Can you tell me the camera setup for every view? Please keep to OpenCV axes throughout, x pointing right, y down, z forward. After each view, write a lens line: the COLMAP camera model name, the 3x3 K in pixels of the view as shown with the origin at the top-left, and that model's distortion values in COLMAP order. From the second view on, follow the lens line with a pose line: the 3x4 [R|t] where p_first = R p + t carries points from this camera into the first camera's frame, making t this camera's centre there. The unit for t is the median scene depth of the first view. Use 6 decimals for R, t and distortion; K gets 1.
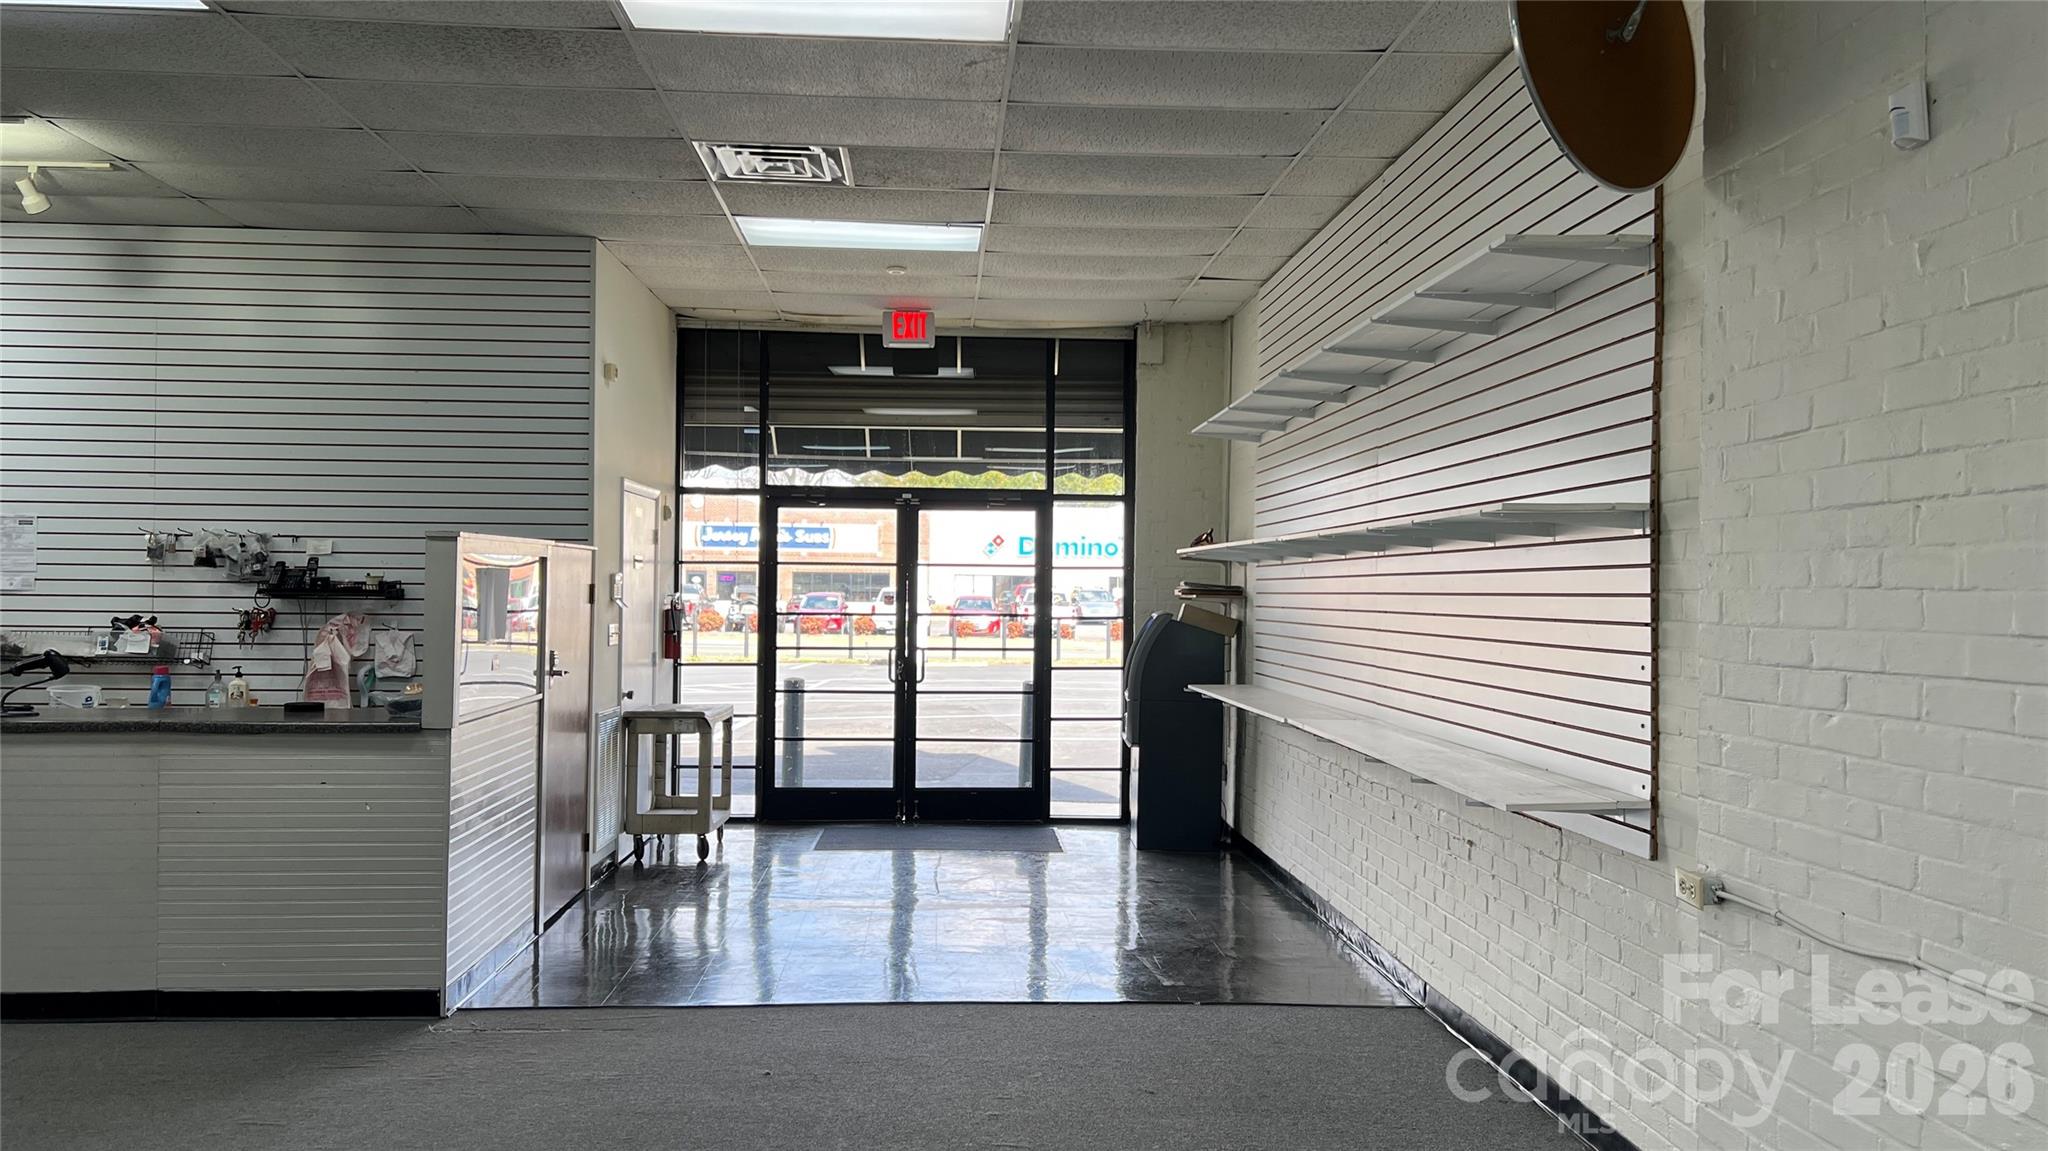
lens RADIAL K [[1556.5, 0, 1024.2], [0, 1556.5, 581.2], [0, 0, 1]] dist [0.069829, -0.031536]
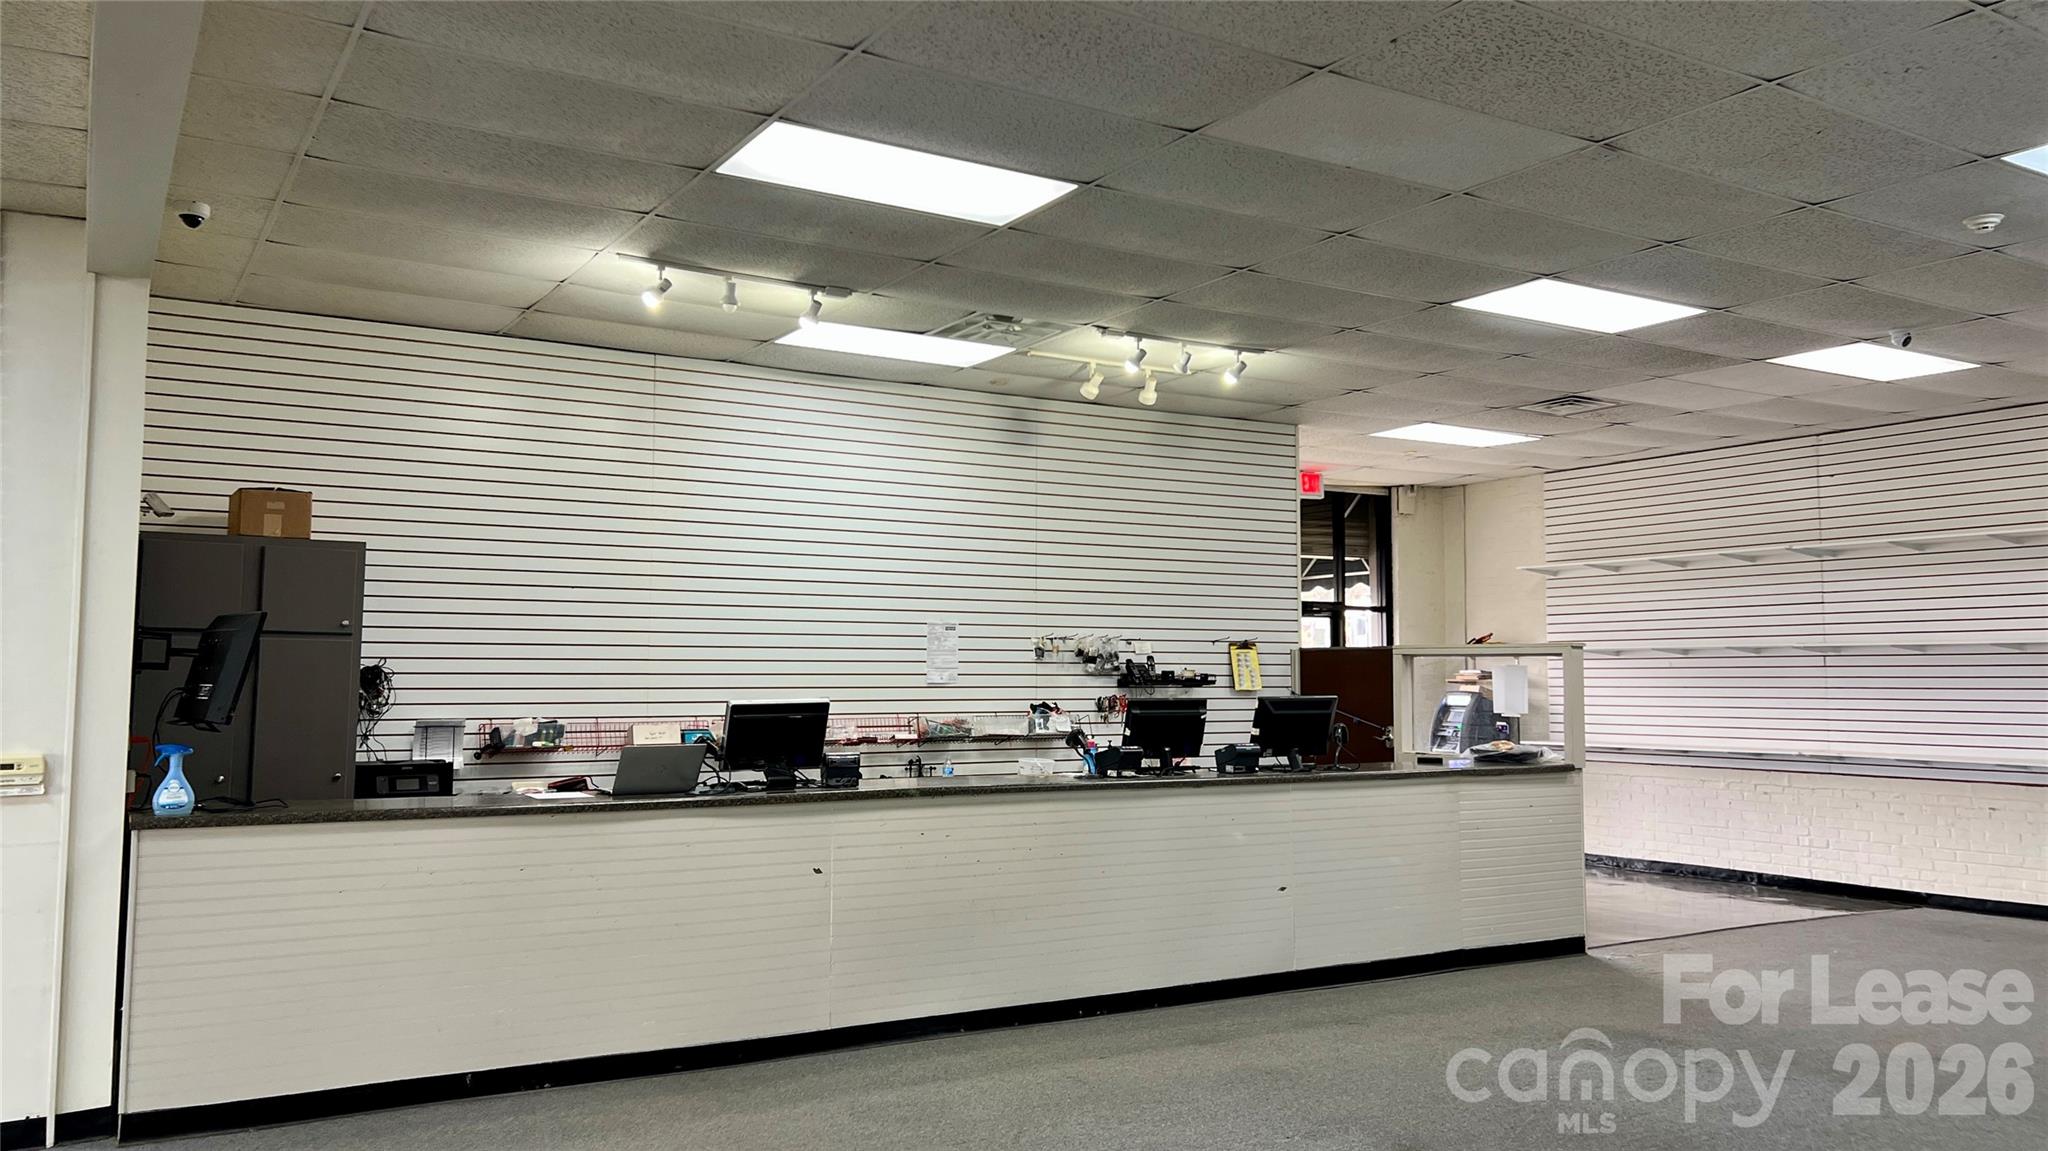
lens RADIAL K [[1556.5, 0, 1022.2], [0, 1556.5, 567.2], [0, 0, 1]] dist [0.069829, -0.031536]
pose [[0.877394, 0.024427, 0.479149, -1.160731], [0.004653, 0.998223, -0.059410, -0.012244], [-0.479749, 0.054356, 0.875721, -0.091461]]
